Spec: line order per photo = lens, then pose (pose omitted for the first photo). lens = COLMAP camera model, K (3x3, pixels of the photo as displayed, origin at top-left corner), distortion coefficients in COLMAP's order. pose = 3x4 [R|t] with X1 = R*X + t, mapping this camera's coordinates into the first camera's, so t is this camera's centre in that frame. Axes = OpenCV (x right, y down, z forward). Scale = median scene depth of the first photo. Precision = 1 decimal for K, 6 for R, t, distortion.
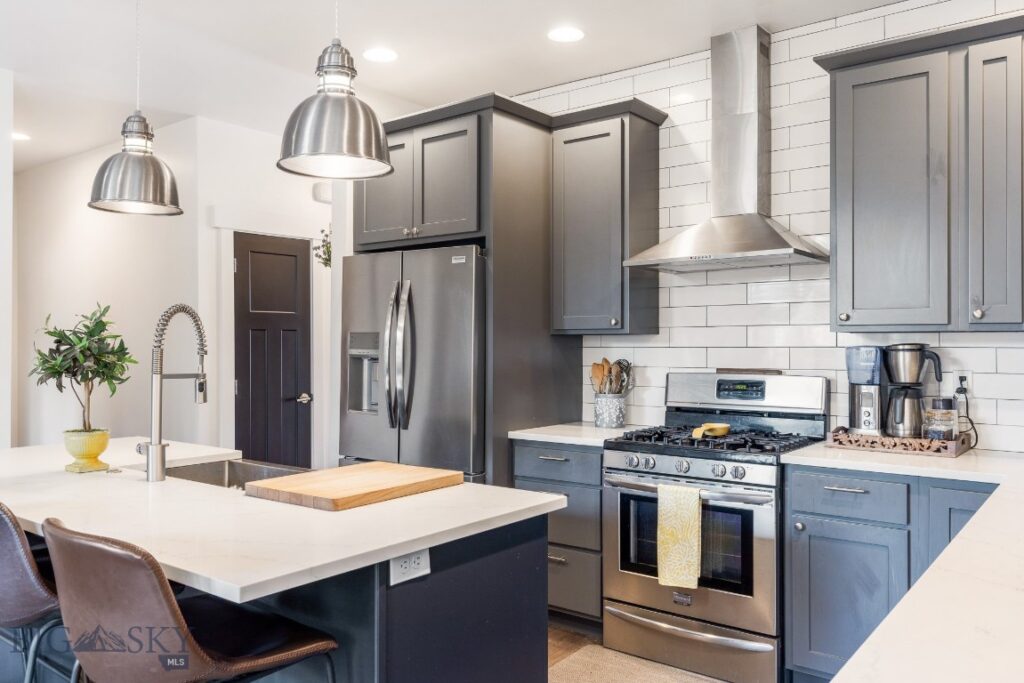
lens RADIAL K [[788.1, 0, 511.7], [0, 788.1, 340.6], [0, 0, 1]] dist [0.000762, 0.000063]
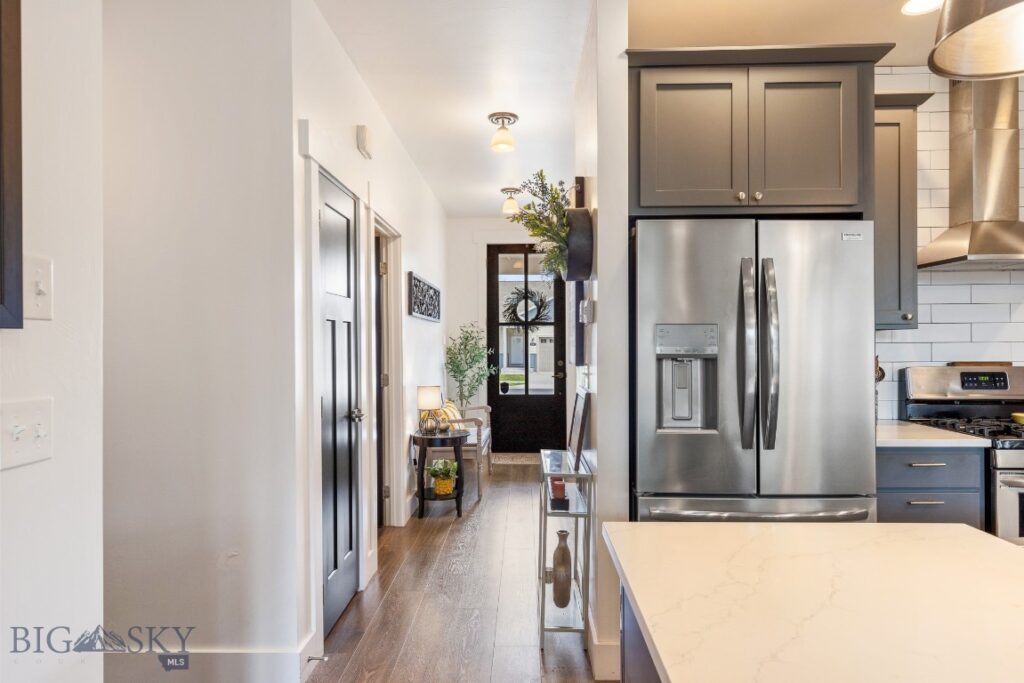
lens RADIAL K [[614.7, 0, 510.5], [0, 614.7, 342.9], [0, 0, 1]] dist [0.000801, -0.000396]
pose [[0.802835, -0.002796, 0.596195, -0.624976], [-0.000142, 0.999988, 0.004880, 0.004417], [-0.596201, -0.004003, 0.802825, 0.590519]]
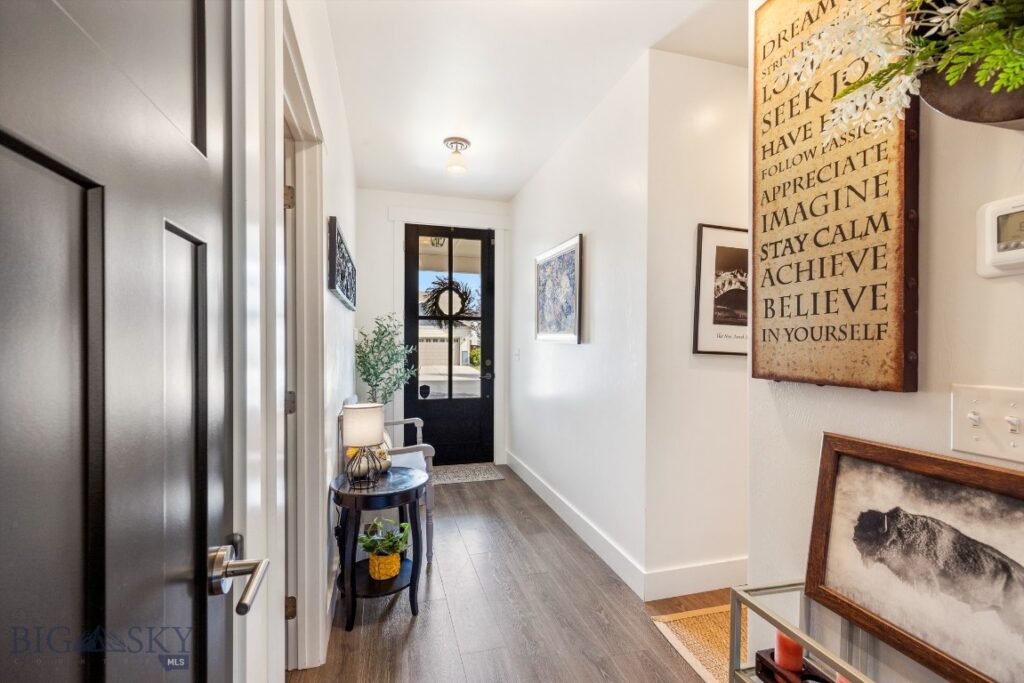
lens RADIAL K [[455.2, 0, 516.5], [0, 455.2, 342.3], [0, 0, 1]] dist [-0.005357, -0.000457]
pose [[0.575045, 0.003569, 0.818114, -0.549348], [-0.011026, 0.999933, 0.003388, 0.007171], [-0.818048, -0.010969, 0.575046, 0.772870]]
